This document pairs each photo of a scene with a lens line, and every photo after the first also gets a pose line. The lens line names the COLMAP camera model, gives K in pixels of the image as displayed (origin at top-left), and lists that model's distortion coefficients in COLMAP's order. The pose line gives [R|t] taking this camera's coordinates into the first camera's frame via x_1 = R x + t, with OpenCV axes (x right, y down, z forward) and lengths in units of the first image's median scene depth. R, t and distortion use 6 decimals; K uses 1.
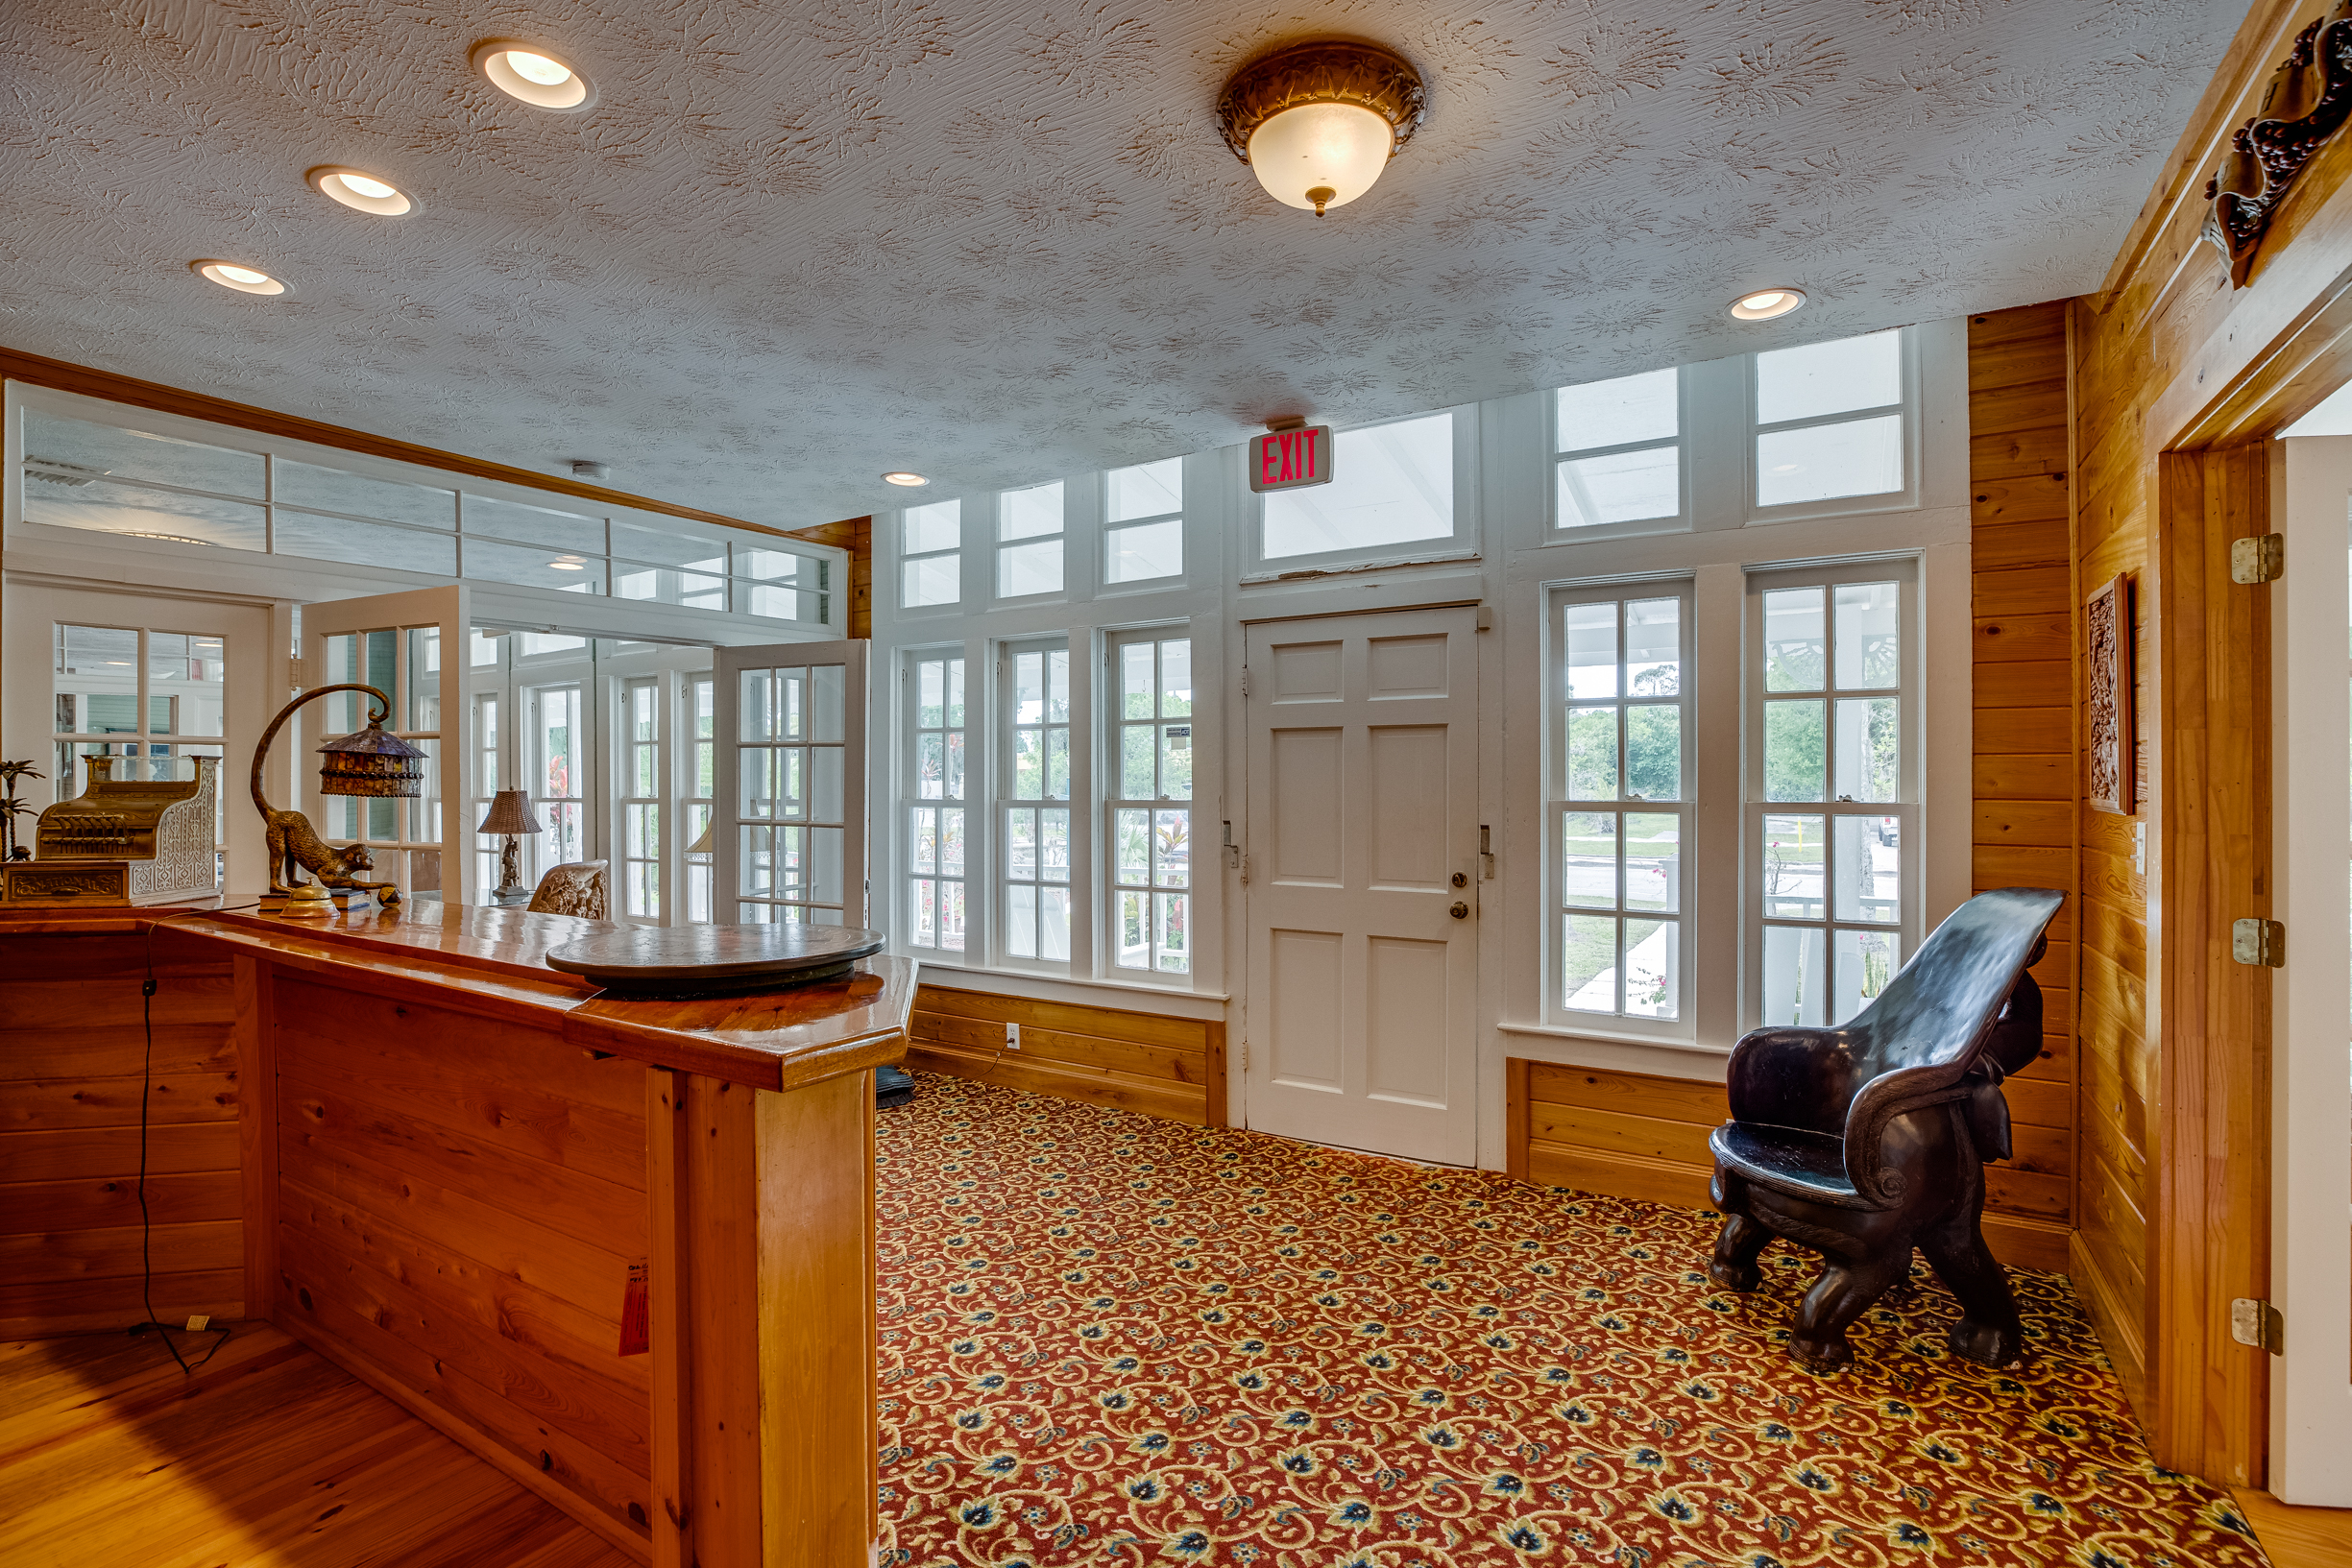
lens RADIAL K [[1069.2, 0, 1173.7], [0, 1069.2, 780.8], [0, 0, 1]] dist [-0.020071, 0.000327]
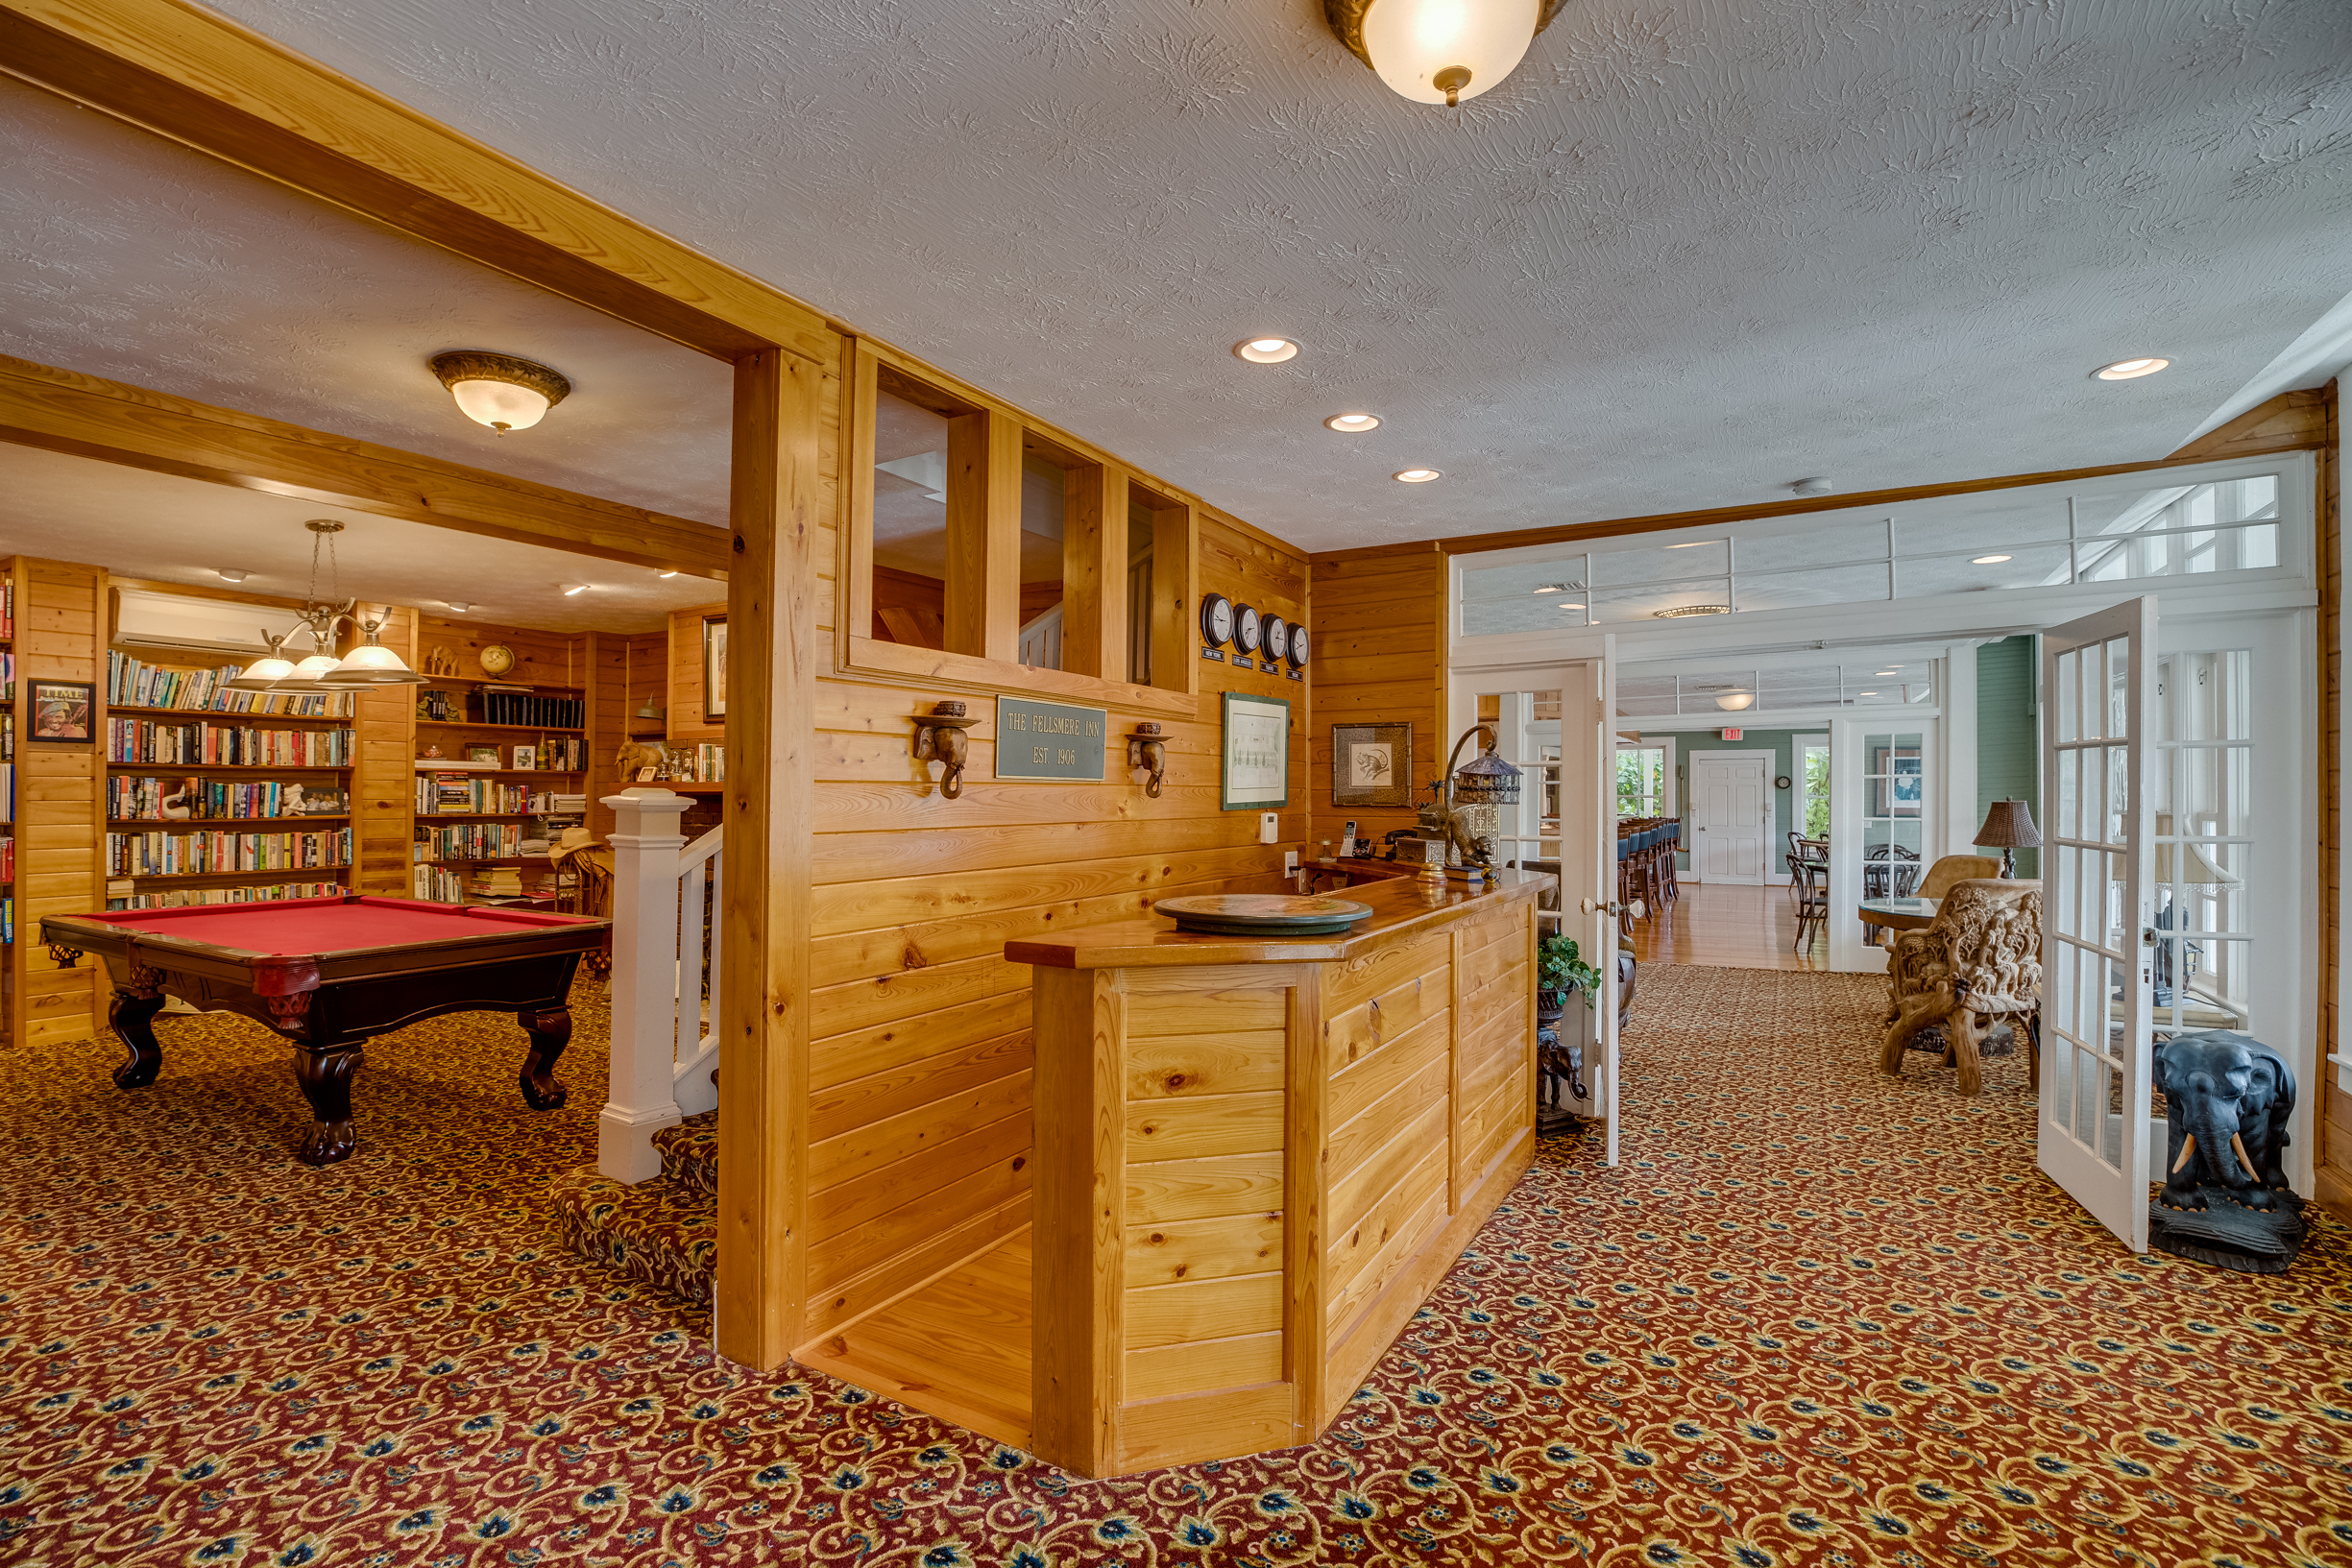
lens RADIAL K [[1069.2, 0, 1193.0], [0, 1069.2, 787.3], [0, 0, 1]] dist [-0.020071, 0.000327]
pose [[0.049858, -0.003220, -0.998751, 1.817293], [0.000570, 0.999995, -0.003195, -0.003508], [0.998756, -0.000410, 0.049859, 1.481133]]
